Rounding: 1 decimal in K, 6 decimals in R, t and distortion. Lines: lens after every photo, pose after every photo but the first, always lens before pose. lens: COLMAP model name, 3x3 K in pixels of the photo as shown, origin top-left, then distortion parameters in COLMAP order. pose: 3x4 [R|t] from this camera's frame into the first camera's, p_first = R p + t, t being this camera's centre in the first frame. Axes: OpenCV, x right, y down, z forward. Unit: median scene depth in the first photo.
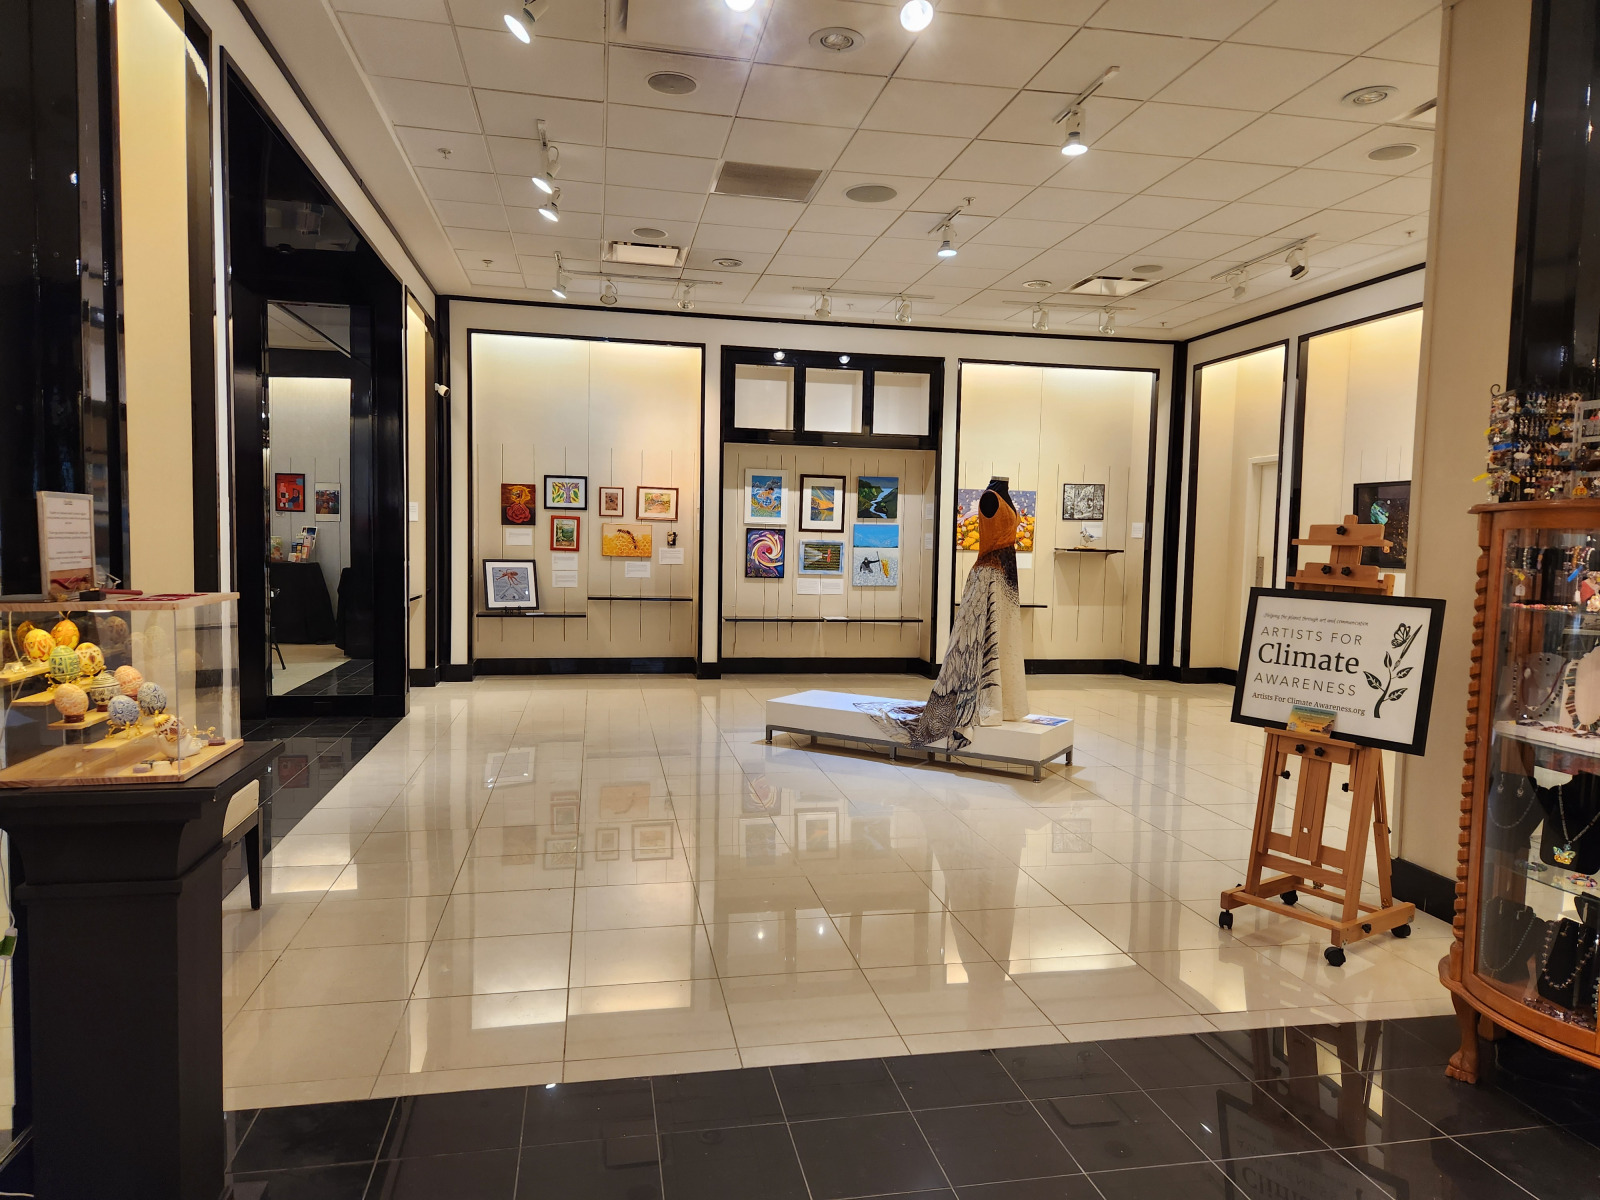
lens RADIAL K [[1067.9, 0, 799.5], [0, 1067.9, 611.4], [0, 0, 1]] dist [0.066348, -0.055452]
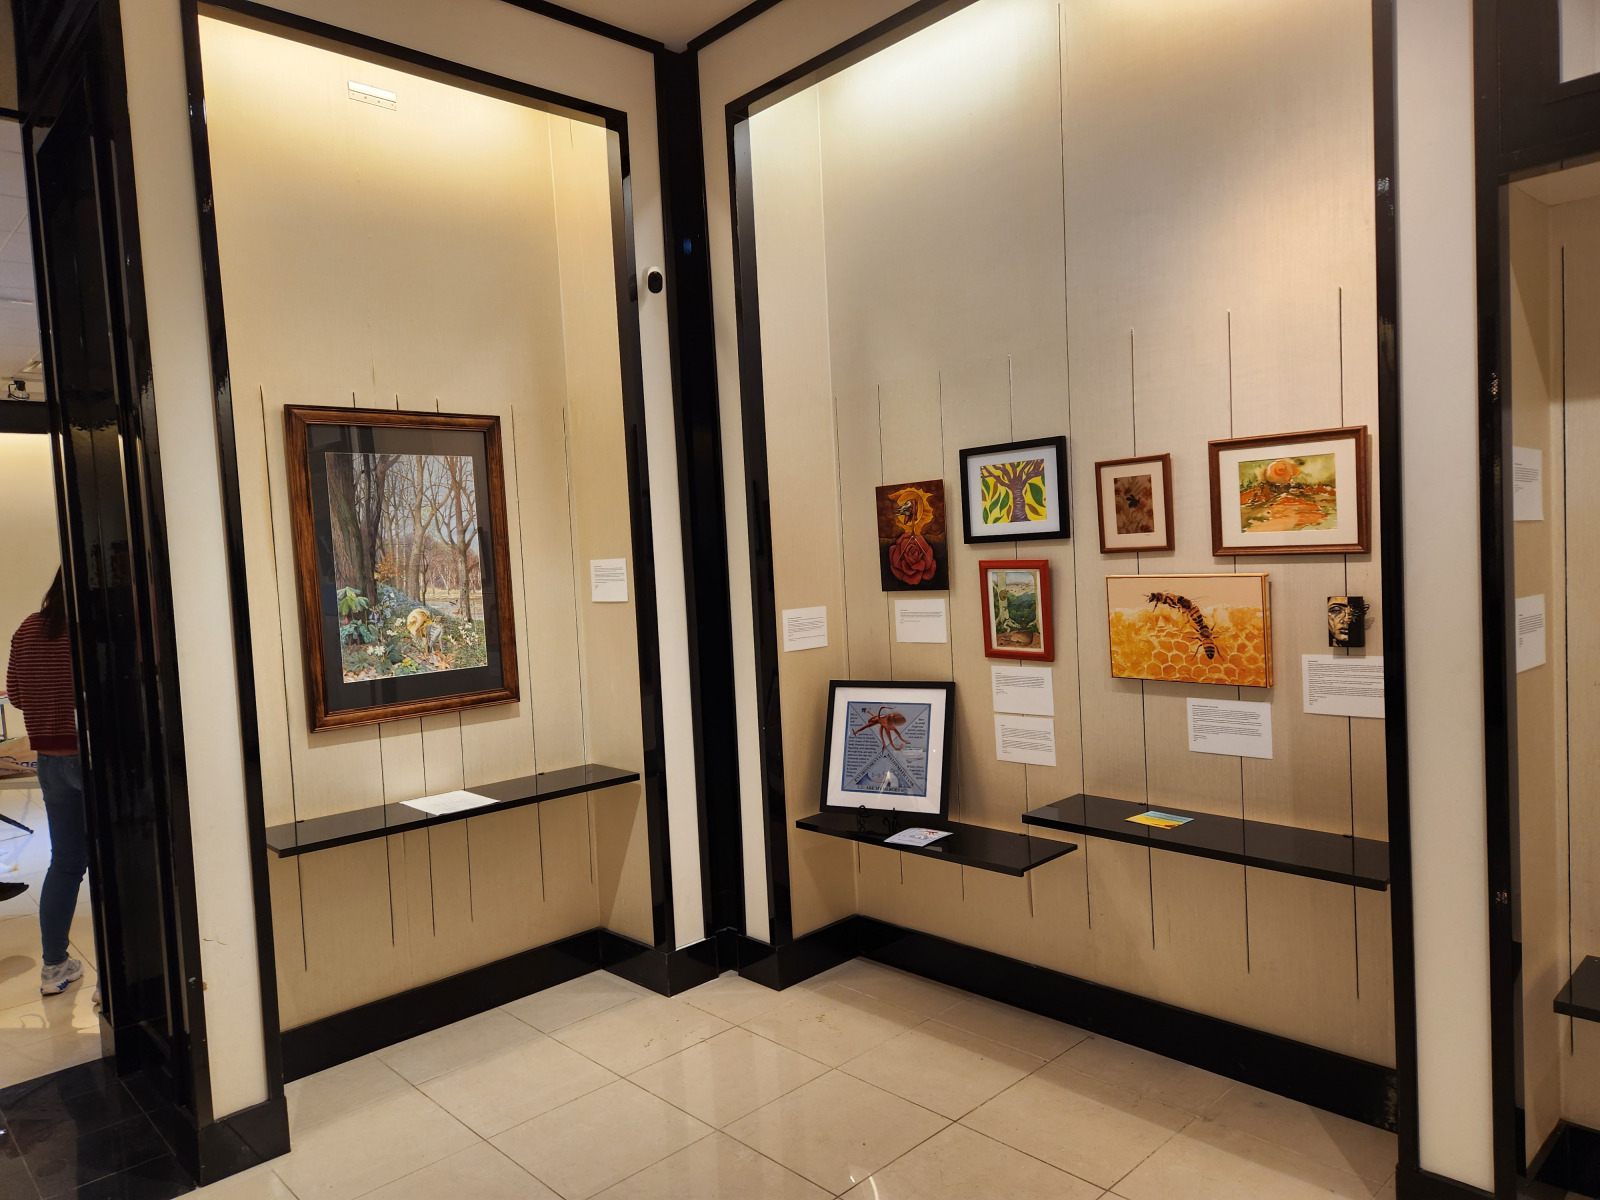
lens RADIAL K [[1067.9, 0, 789.9], [0, 1067.9, 613.5], [0, 0, 1]] dist [0.066348, -0.055452]
pose [[0.527896, -0.001706, -0.849307, 0.036381], [0.001400, 0.999998, -0.001138, -0.071338], [0.849308, -0.000589, 0.527898, 0.755918]]
